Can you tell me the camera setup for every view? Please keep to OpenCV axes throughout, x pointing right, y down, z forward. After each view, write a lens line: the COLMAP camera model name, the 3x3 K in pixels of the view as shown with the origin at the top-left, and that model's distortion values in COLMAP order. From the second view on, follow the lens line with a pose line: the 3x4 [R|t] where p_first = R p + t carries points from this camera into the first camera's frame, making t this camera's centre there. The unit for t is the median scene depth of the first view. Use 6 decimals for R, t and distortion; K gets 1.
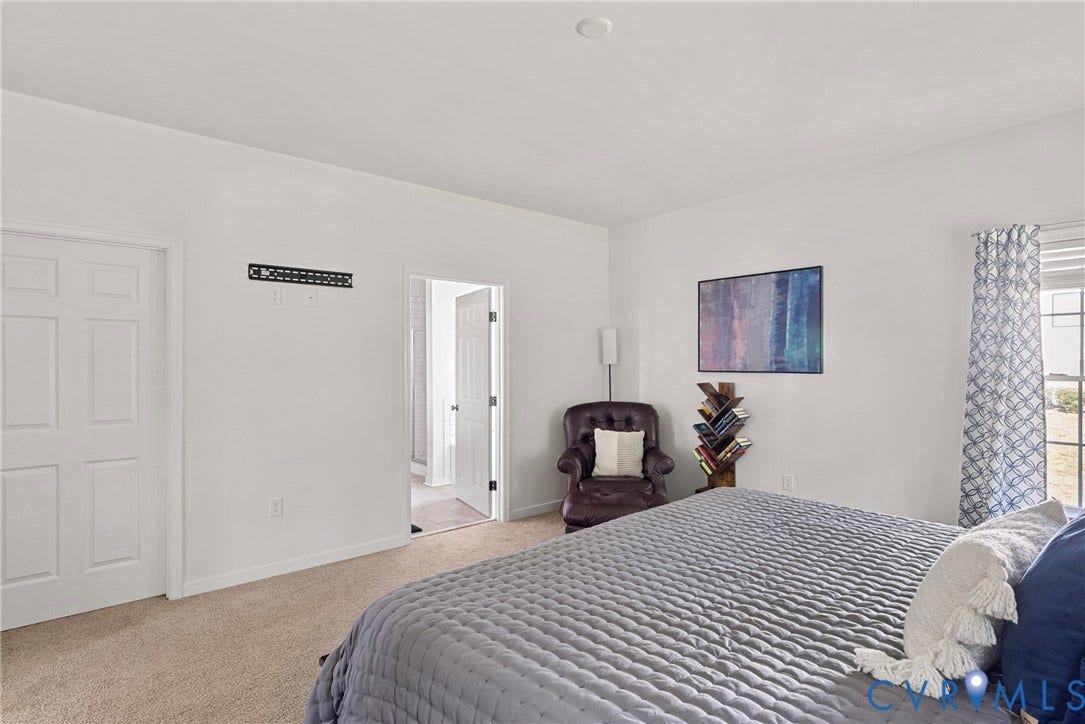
lens RADIAL K [[585.1, 0, 540.0], [0, 585.1, 364.4], [0, 0, 1]] dist [-0.004898, -0.001518]
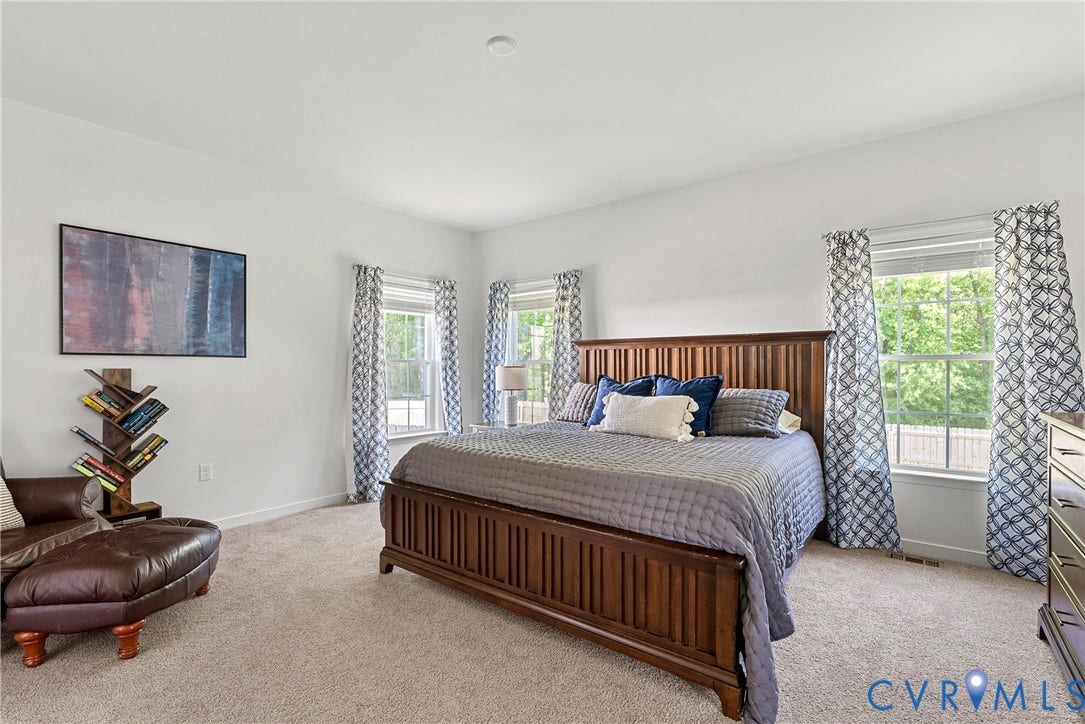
lens RADIAL K [[502.1, 0, 538.6], [0, 502.1, 367.3], [0, 0, 1]] dist [-0.003403, 0.000884]
pose [[-0.210521, 0.001087, 0.977589, -0.460790], [-0.000268, 0.999999, -0.001170, 0.031047], [-0.977589, -0.000508, -0.210520, 0.613018]]
